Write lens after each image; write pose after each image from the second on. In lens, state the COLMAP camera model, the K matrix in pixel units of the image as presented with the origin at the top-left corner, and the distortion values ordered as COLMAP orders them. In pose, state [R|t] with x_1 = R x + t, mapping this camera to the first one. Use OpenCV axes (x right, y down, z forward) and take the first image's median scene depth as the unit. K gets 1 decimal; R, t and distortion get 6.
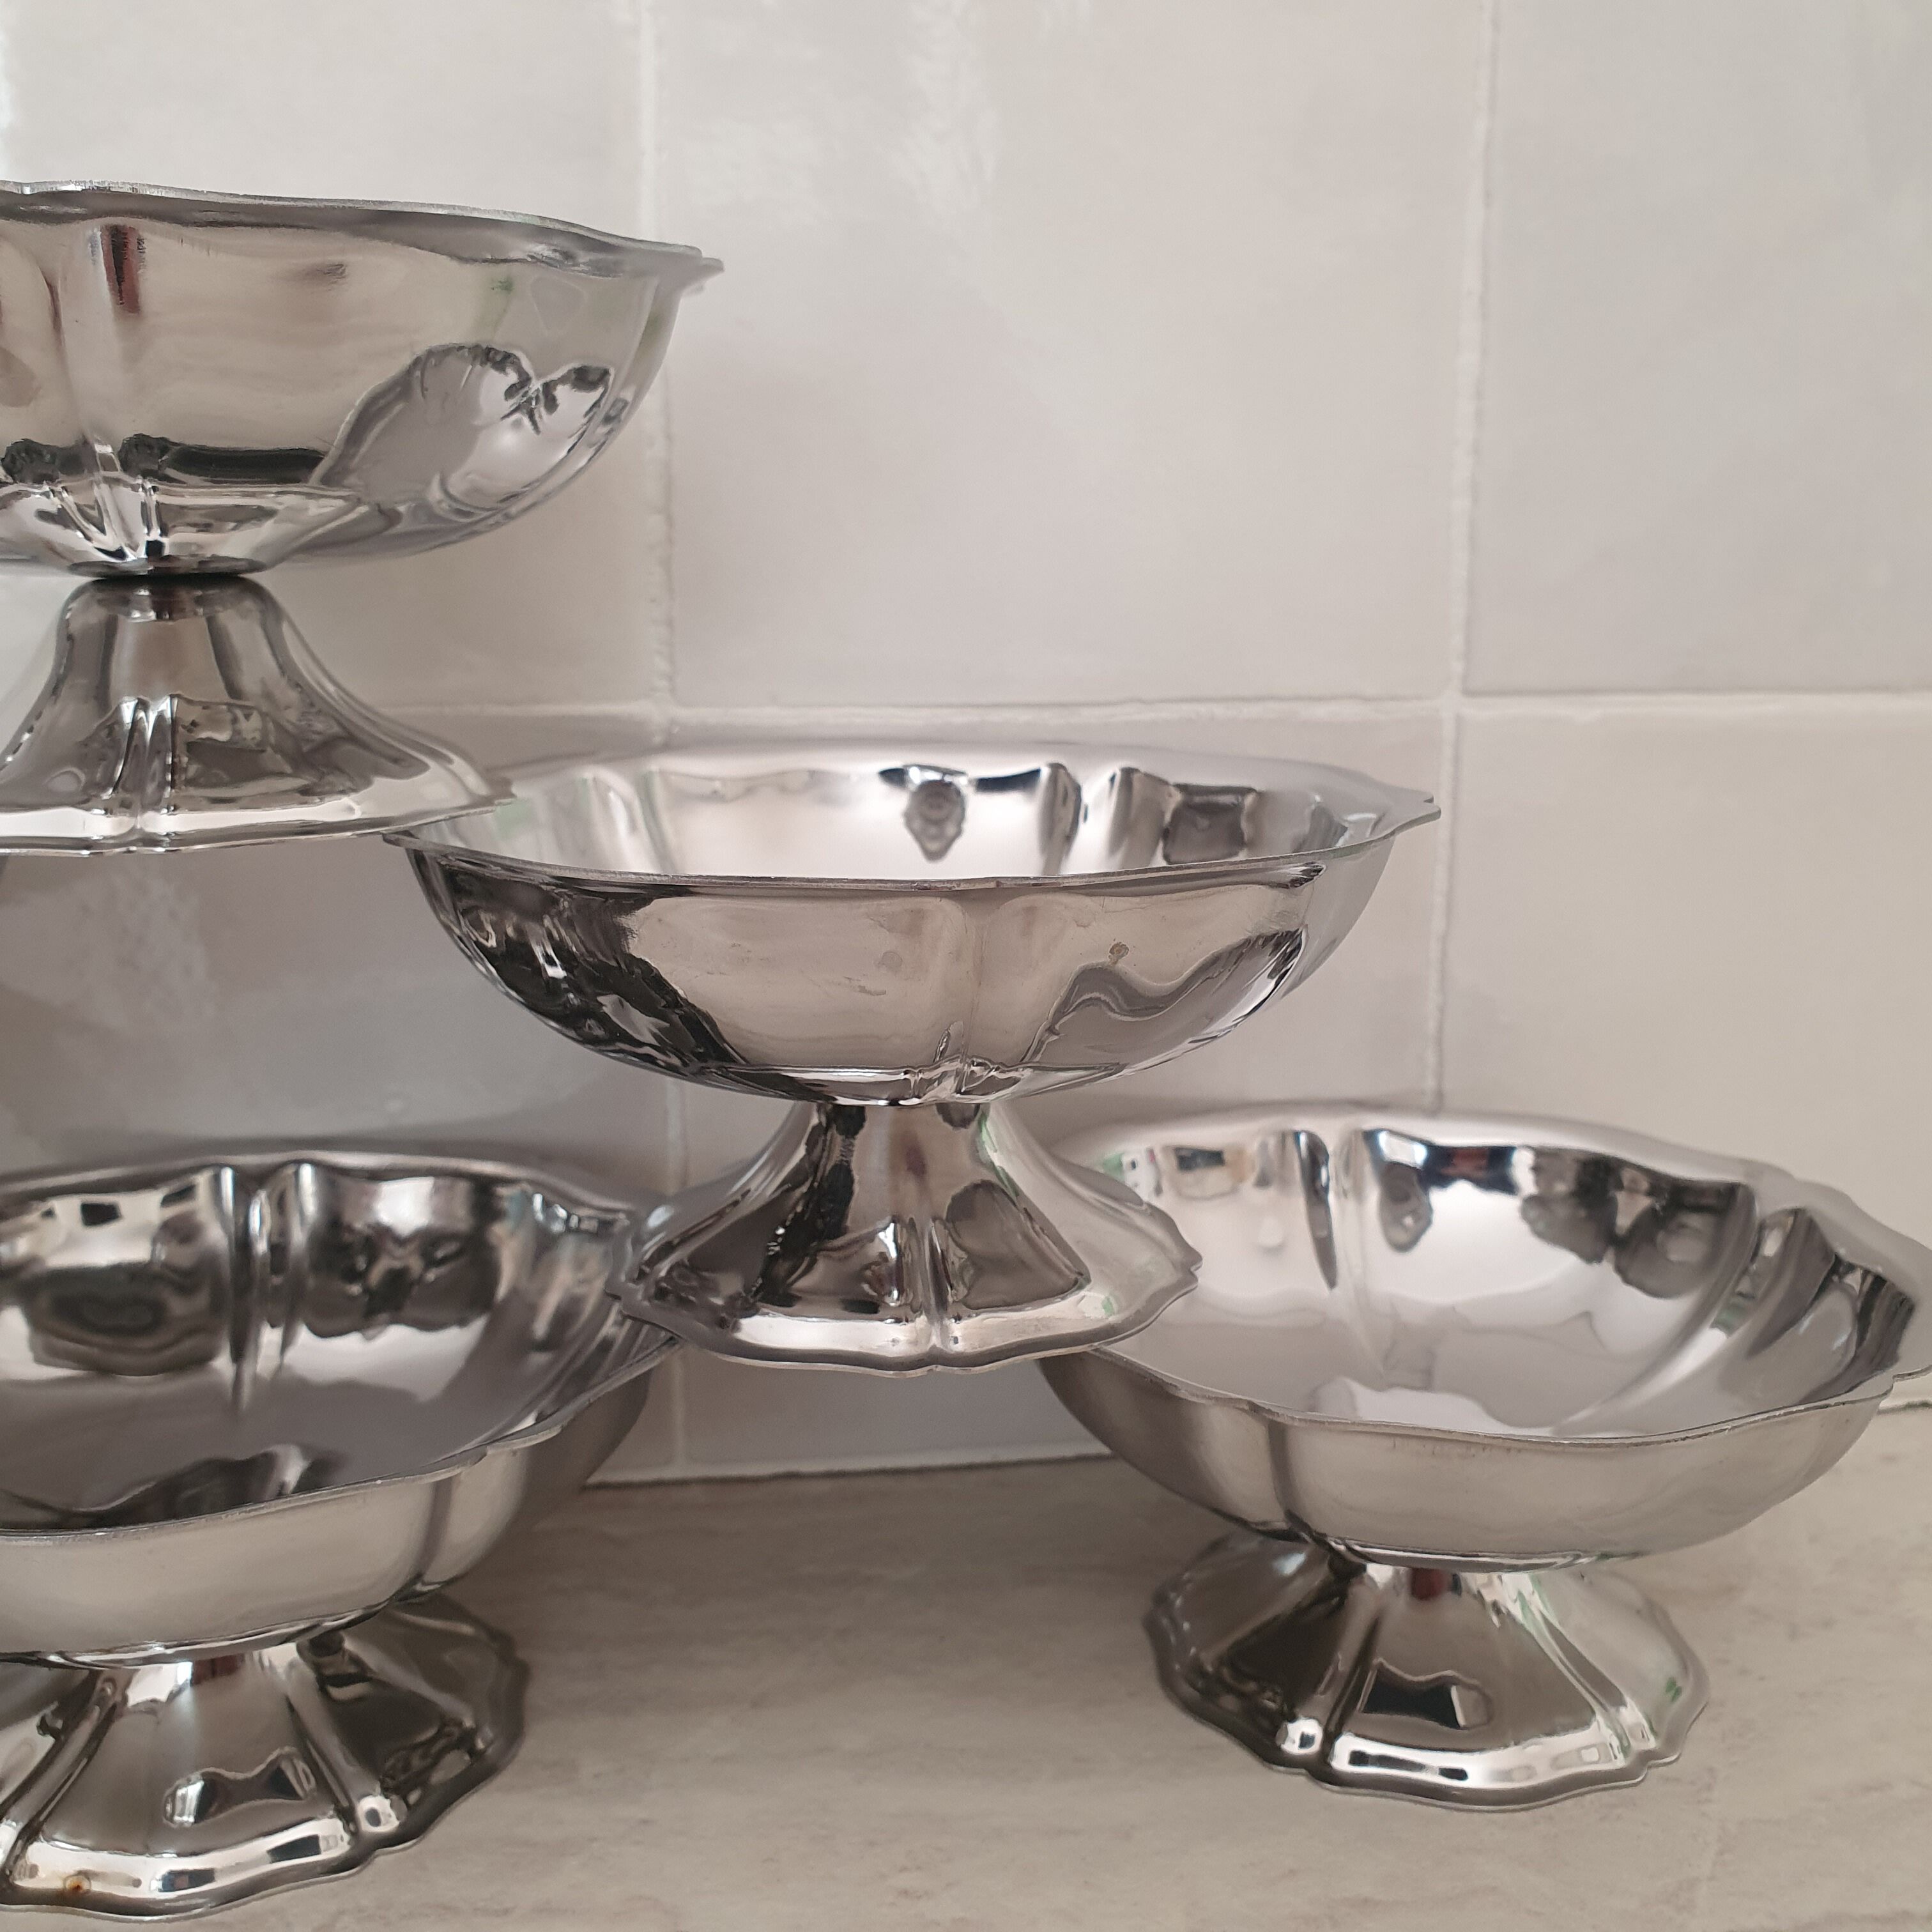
lens RADIAL K [[2154.5, 0, 957.7], [0, 2154.5, 939.1], [0, 0, 1]] dist [-0.006219, 0.030449]
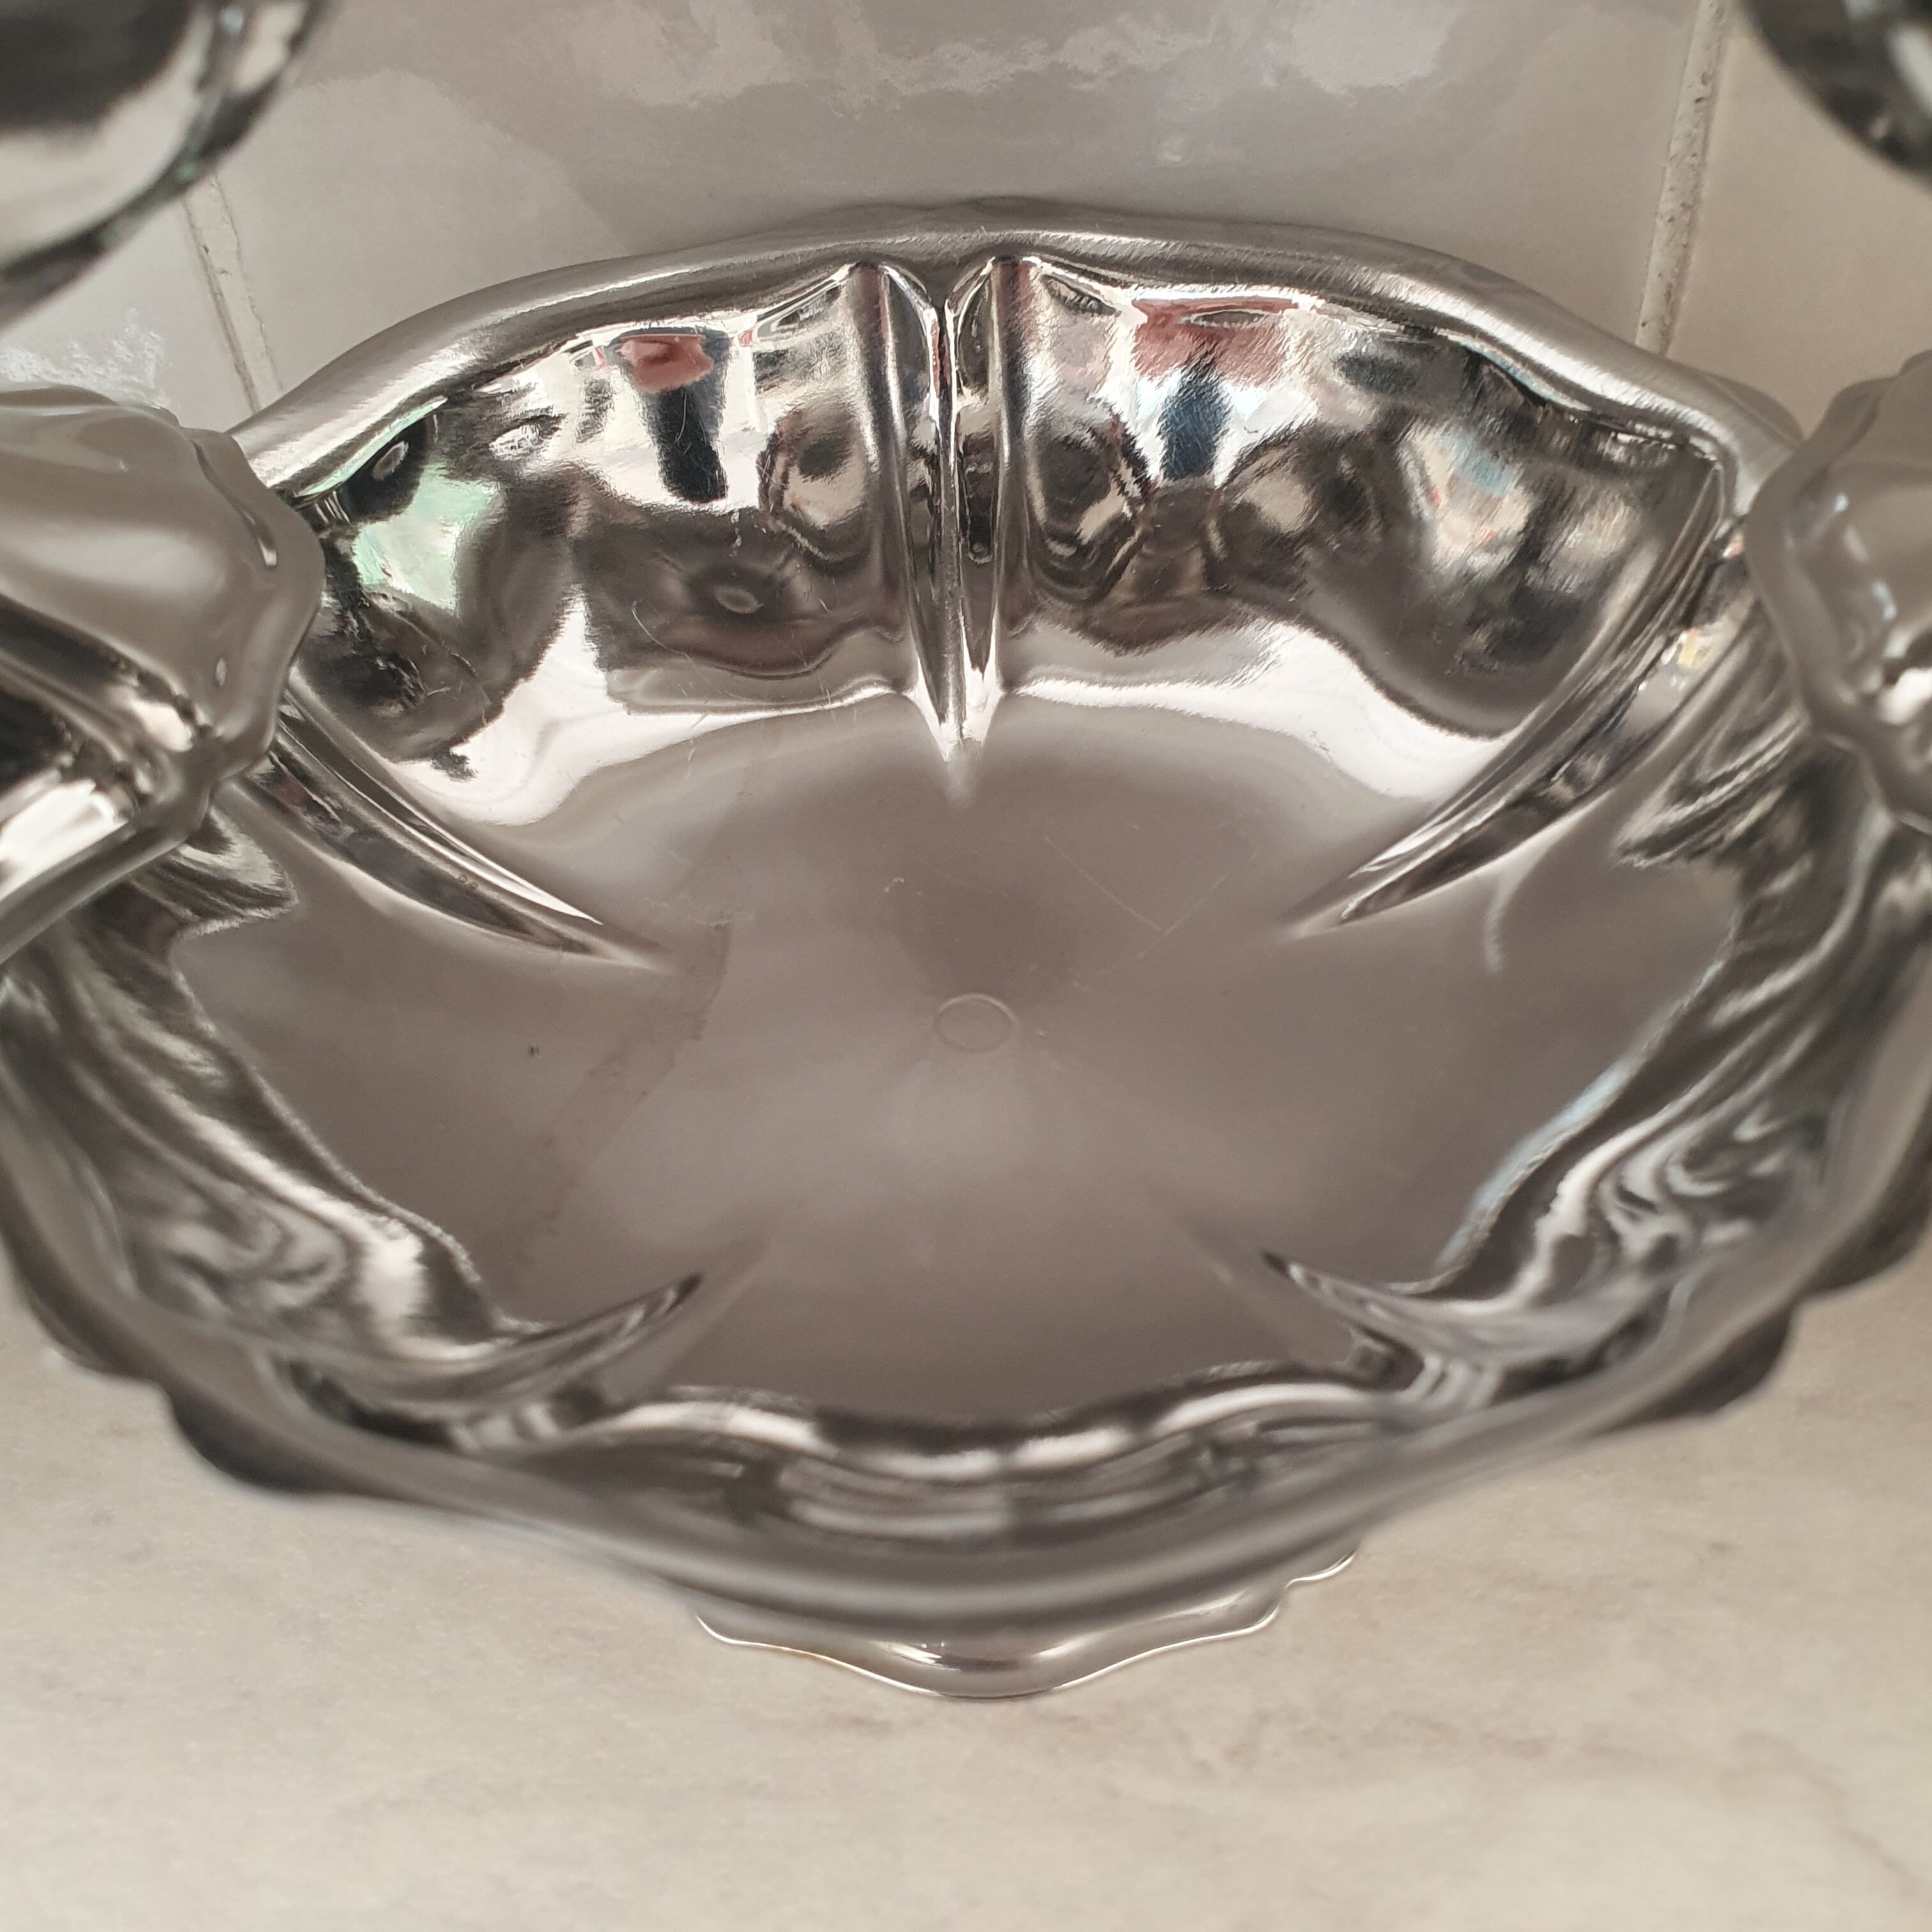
lens RADIAL K [[2040.6, 0, 966.0], [0, 2040.6, 966.0], [0, 0, 1]] dist [0.168874, -0.509431]
pose [[0.983620, 0.081773, -0.160641, -0.260120], [0.015948, 0.848210, 0.529421, -0.031464], [0.179550, -0.523310, 0.833012, 0.546329]]
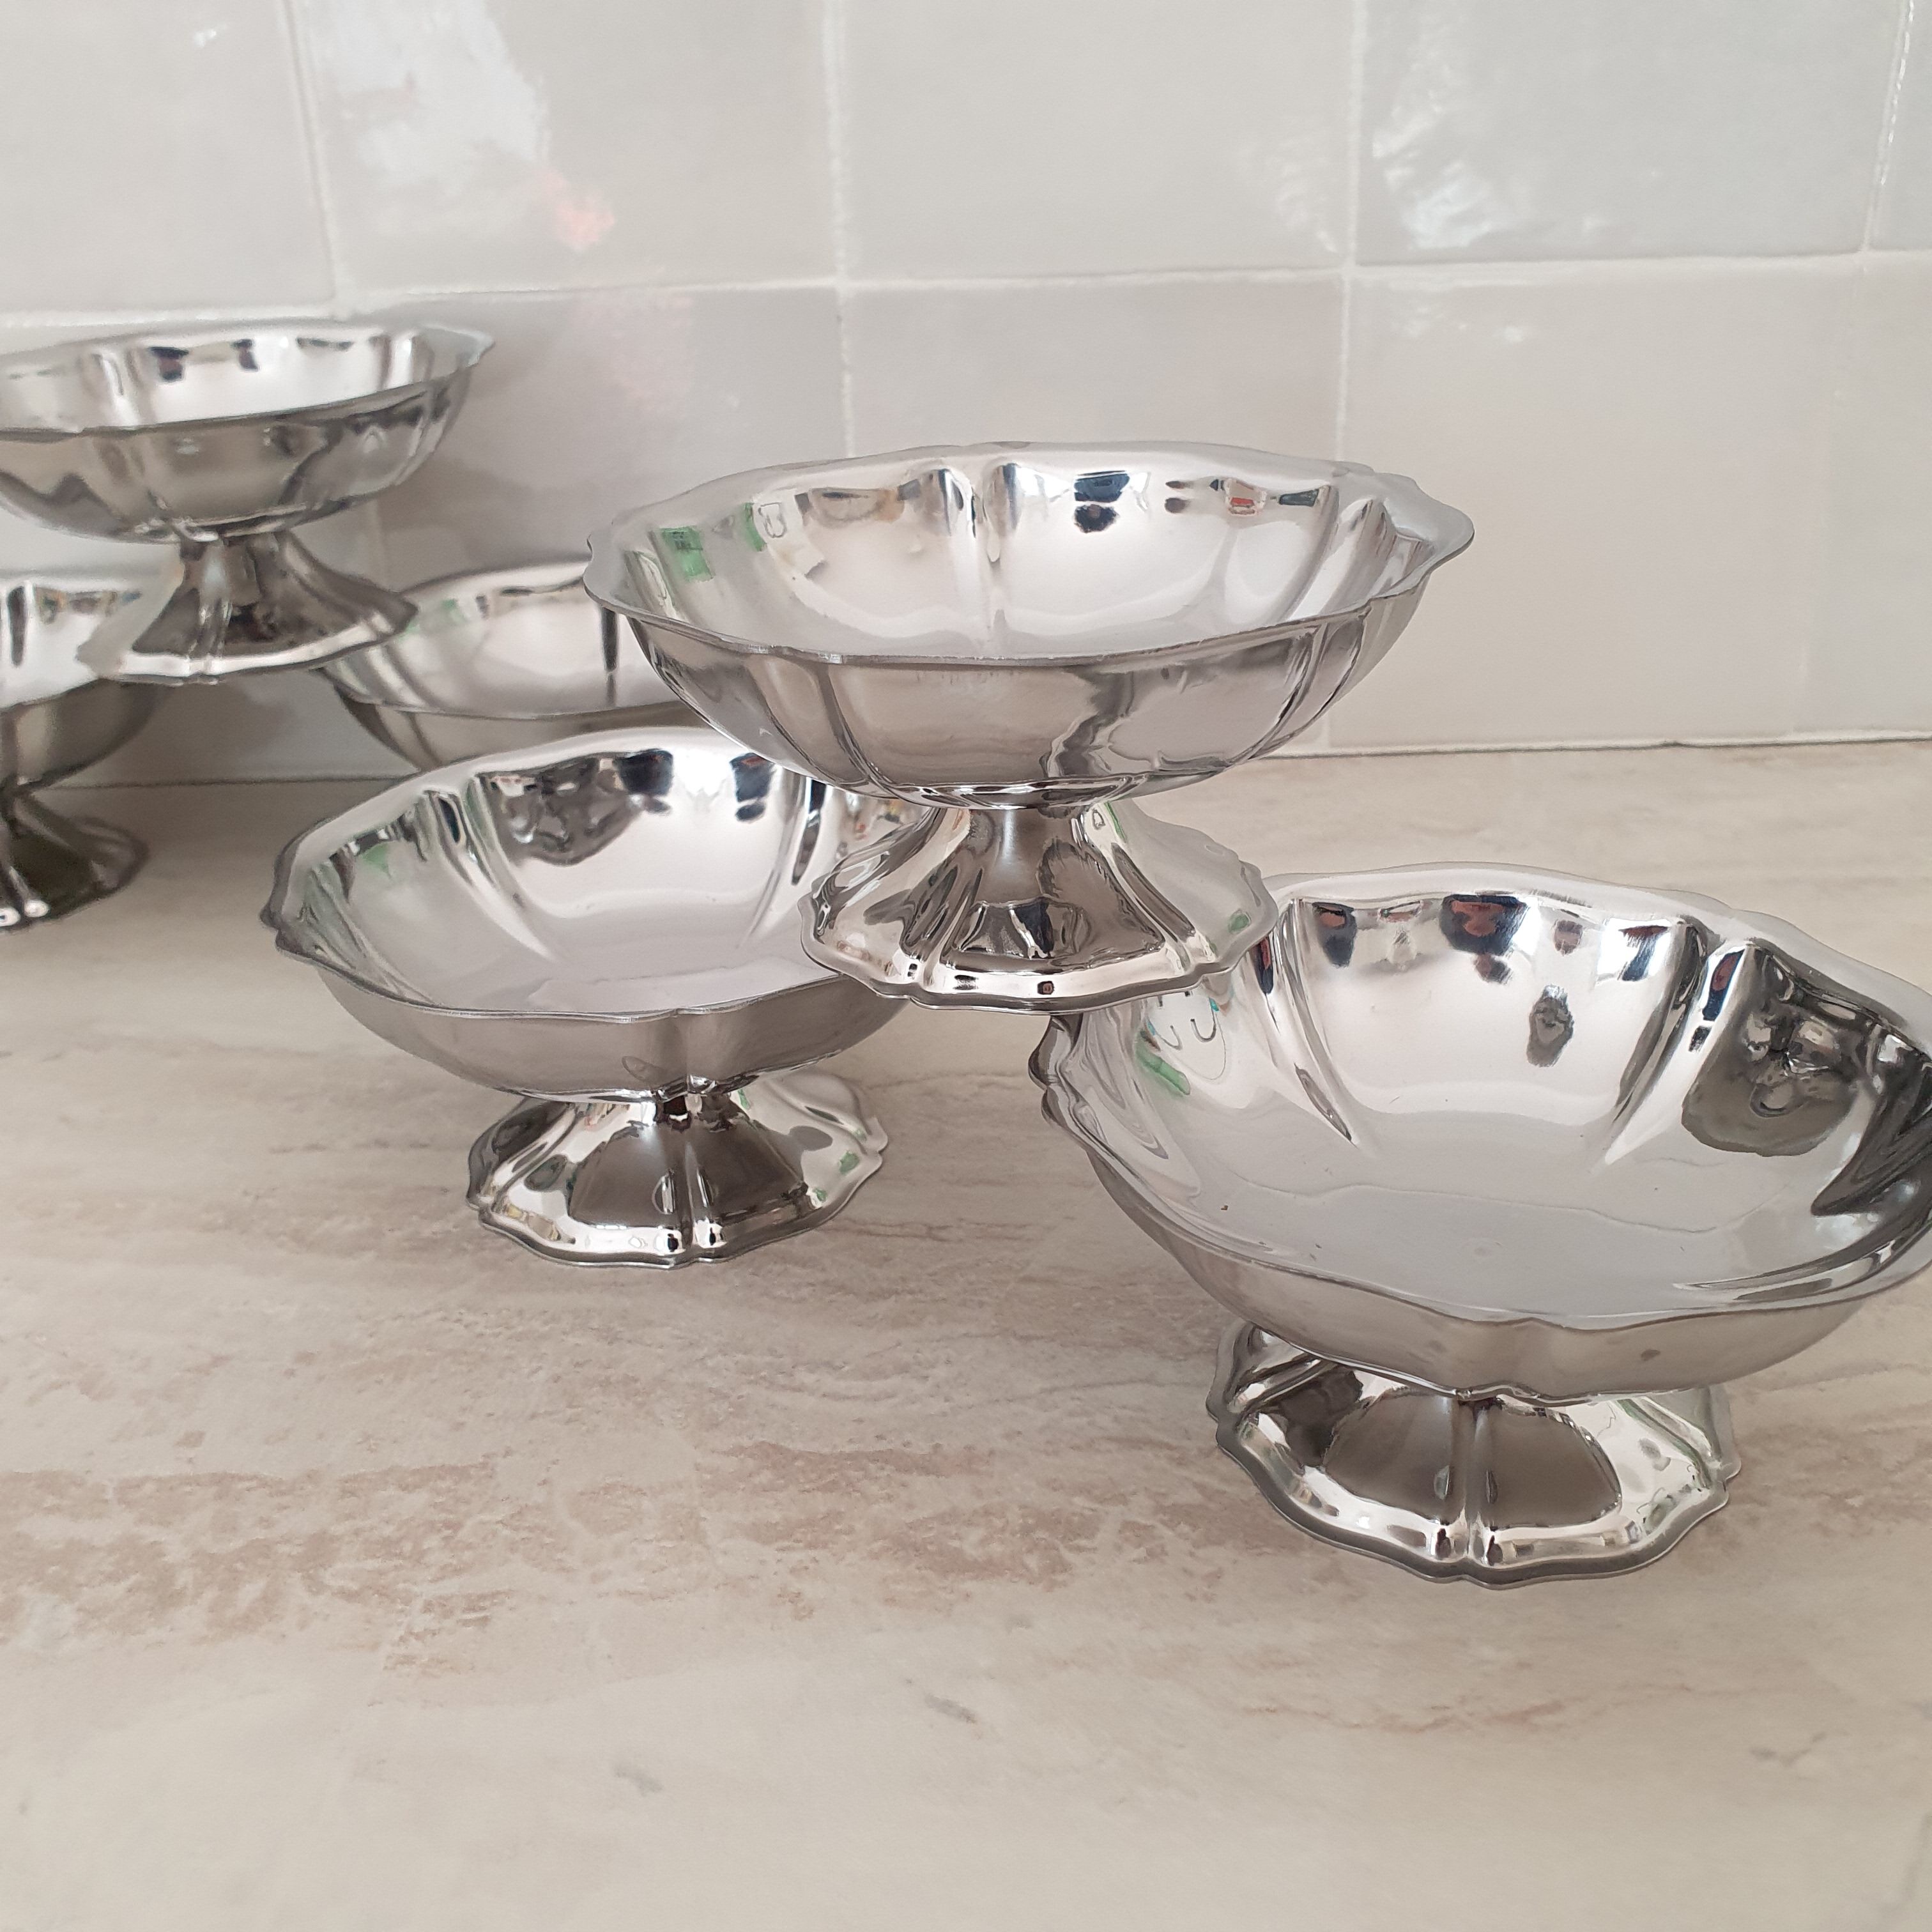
lens RADIAL K [[2040.6, 0, 966.0], [0, 2040.6, 966.0], [0, 0, 1]] dist [0.168874, -0.509431]
pose [[0.988859, 0.033097, -0.145129, 0.236992], [0.003499, 0.969529, 0.244950, 0.013232], [0.148814, -0.242729, 0.958612, -0.731610]]
